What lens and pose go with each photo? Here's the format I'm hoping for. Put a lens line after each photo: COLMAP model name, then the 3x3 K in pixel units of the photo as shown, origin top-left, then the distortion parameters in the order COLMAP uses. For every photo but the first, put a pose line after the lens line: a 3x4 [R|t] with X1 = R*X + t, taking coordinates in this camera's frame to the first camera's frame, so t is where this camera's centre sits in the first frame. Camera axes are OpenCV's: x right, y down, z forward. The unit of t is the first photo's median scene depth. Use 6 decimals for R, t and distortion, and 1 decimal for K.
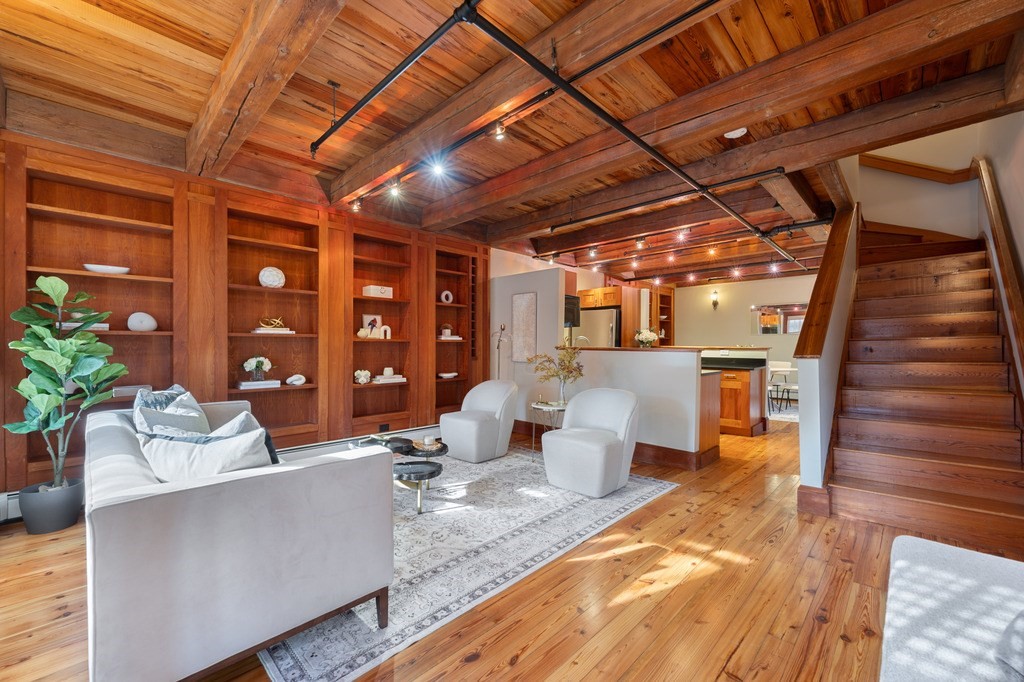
lens RADIAL K [[407.2, 0, 514.7], [0, 407.2, 346.4], [0, 0, 1]] dist [-0.006284, 0.000251]
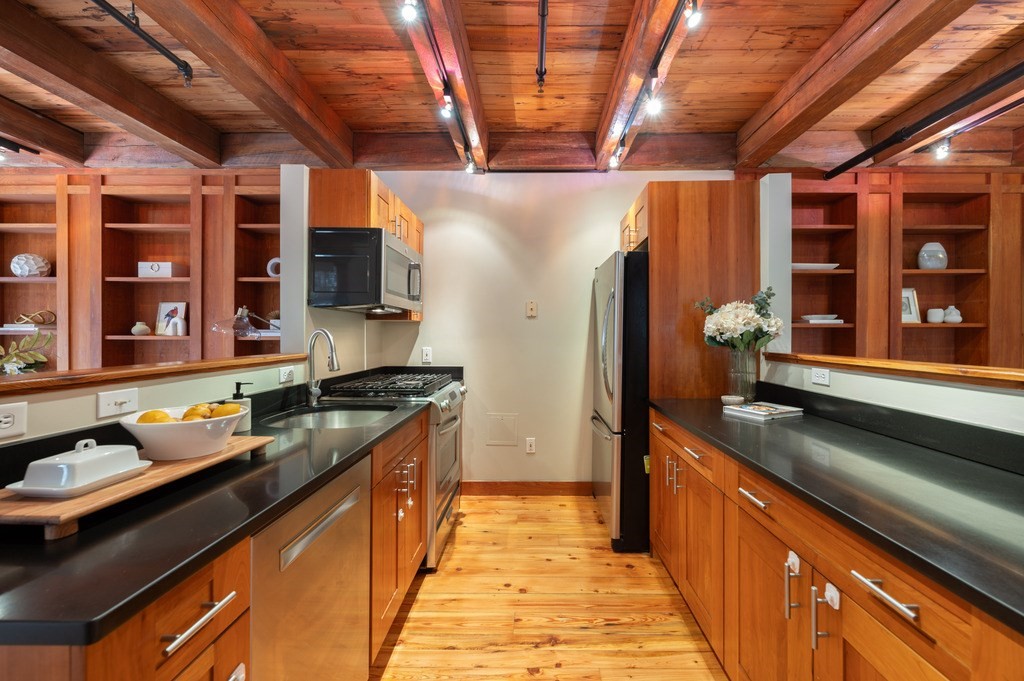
lens RADIAL K [[410.5, 0, 534.4], [0, 410.5, 336.4], [0, 0, 1]] dist [-0.002598, 0.000206]
pose [[0.692386, 0.000208, -0.721527, 0.763459], [-0.004879, 0.999978, -0.004394, -0.020837], [0.721511, 0.006562, 0.692372, 1.158145]]
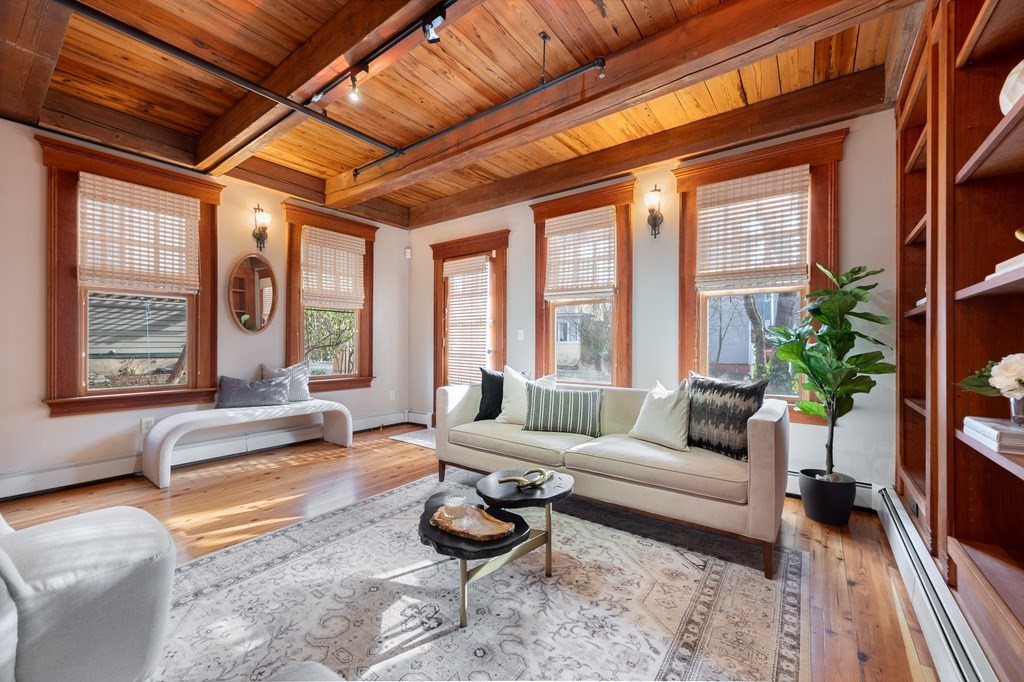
lens RADIAL K [[407.2, 0, 512.2], [0, 407.2, 342.8], [0, 0, 1]] dist [-0.006284, 0.000251]
pose [[-0.992855, -0.004652, -0.119236, -0.177103], [-0.004227, 0.999984, -0.003813, 0.020750], [0.119252, -0.003282, -0.992859, 1.228354]]
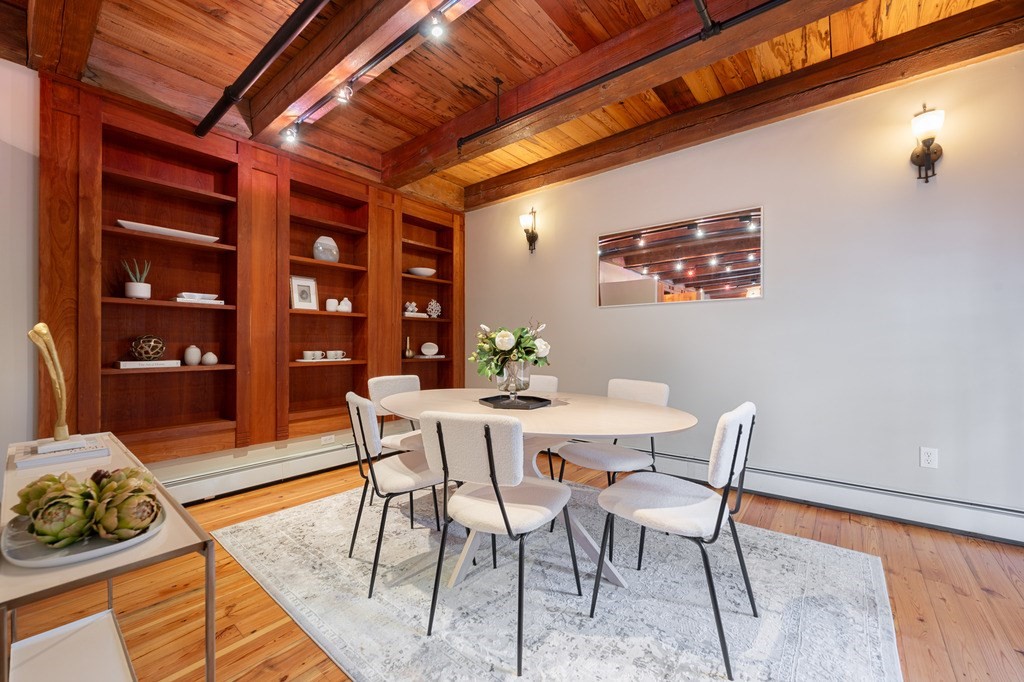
lens RADIAL K [[407.2, 0, 510.7], [0, 407.2, 345.3], [0, 0, 1]] dist [-0.006284, 0.000251]
pose [[0.996096, 0.002670, 0.088234, 1.048722], [-0.002453, 0.999994, -0.002573, 0.020102], [-0.088240, 0.002347, 0.996096, 1.397245]]
